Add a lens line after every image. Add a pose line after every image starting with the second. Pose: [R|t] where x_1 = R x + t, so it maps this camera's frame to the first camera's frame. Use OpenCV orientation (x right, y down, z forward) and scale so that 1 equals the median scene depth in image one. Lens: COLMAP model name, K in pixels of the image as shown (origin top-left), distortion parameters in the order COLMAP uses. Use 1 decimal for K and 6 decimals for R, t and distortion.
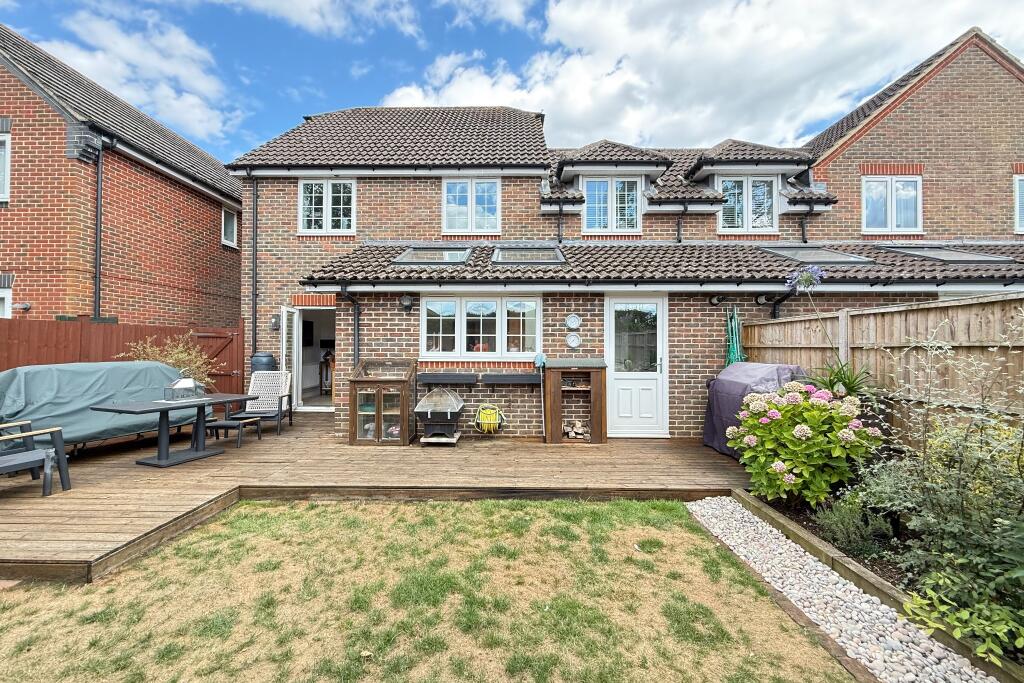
lens RADIAL K [[410.3, 0, 515.0], [0, 410.3, 339.9], [0, 0, 1]] dist [-0.002252, -0.000917]
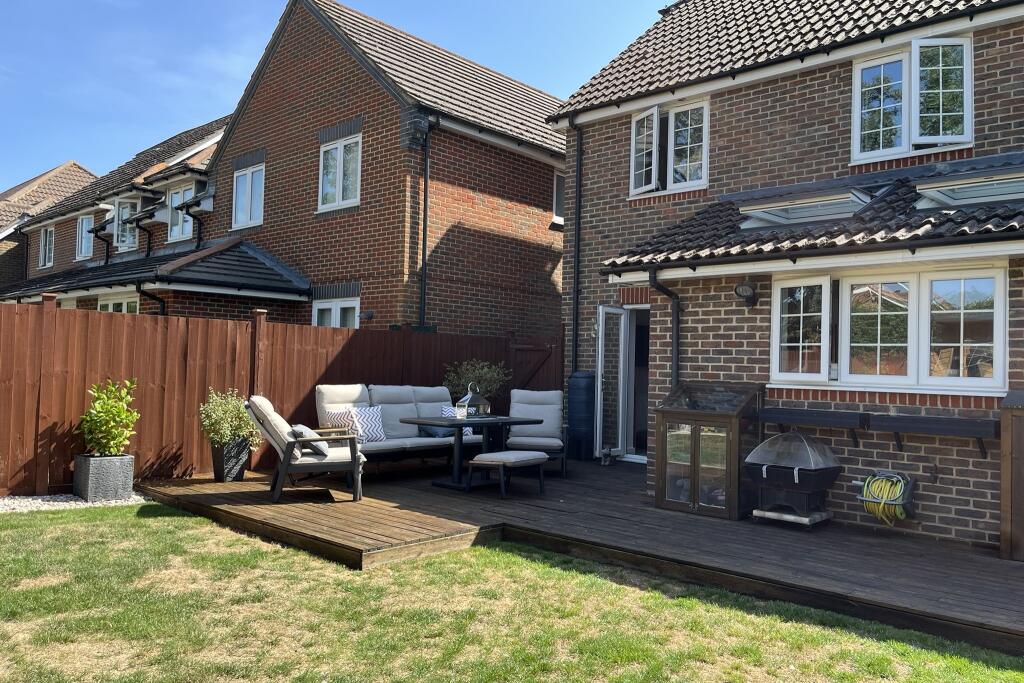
lens RADIAL K [[779.2, 0, 510.5], [0, 779.2, 343.2], [0, 0, 1]] dist [0.027239, -0.005361]
pose [[0.743311, -0.004309, -0.668932, 0.250836], [-0.014429, 0.999643, -0.022472, 0.017289], [0.668790, 0.026356, 0.742984, -0.110083]]
